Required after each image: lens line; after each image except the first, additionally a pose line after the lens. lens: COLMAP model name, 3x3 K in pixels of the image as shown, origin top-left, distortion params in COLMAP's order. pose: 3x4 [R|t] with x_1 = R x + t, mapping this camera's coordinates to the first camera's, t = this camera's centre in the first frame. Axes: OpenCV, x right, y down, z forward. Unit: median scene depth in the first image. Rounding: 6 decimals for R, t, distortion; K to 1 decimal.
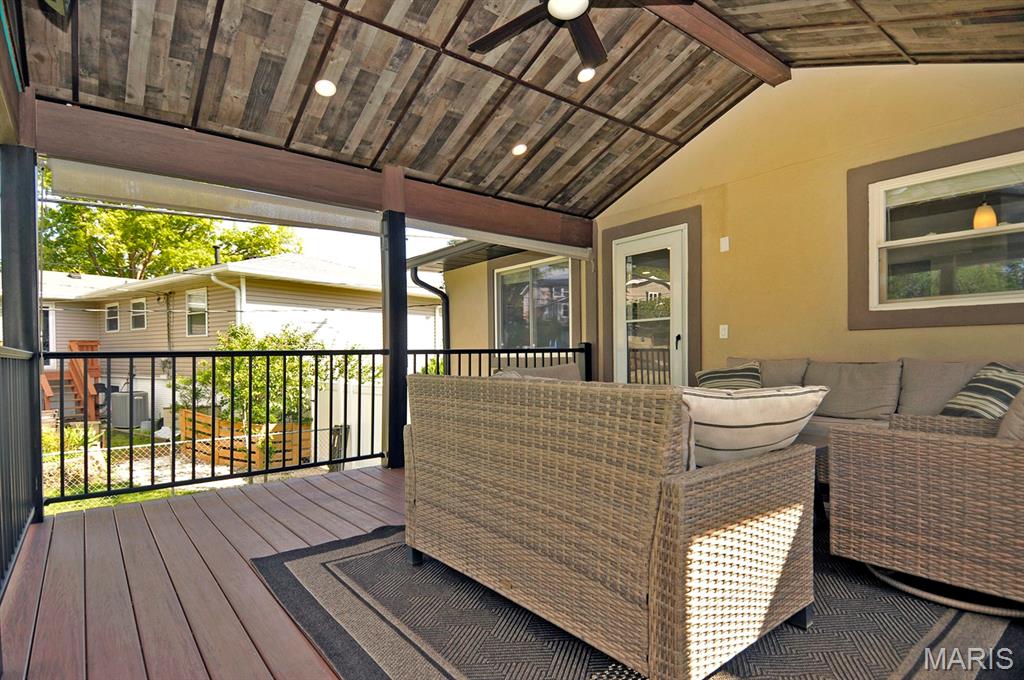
lens RADIAL K [[533.6, 0, 515.5], [0, 533.6, 359.7], [0, 0, 1]] dist [0.043869, -0.050131]
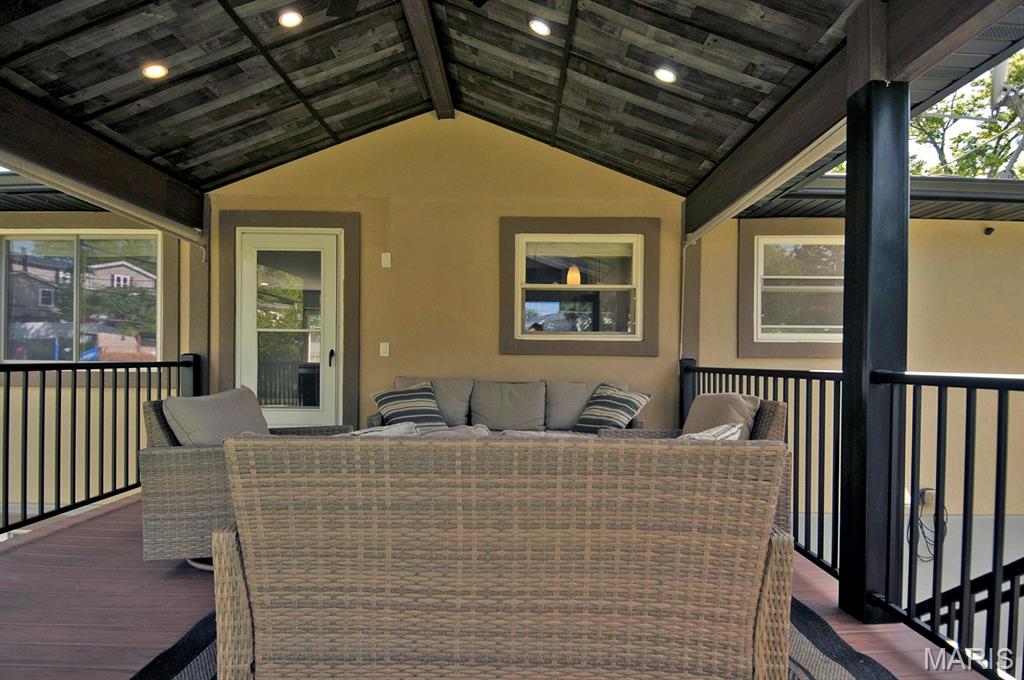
lens RADIAL K [[533.6, 0, 515.5], [0, 533.6, 359.7], [0, 0, 1]] dist [0.043869, -0.050131]
pose [[0.621175, 0.018370, 0.783456, -0.243518], [-0.012351, 0.999831, -0.013651, -0.025429], [-0.783574, -0.001197, 0.621297, 0.233959]]
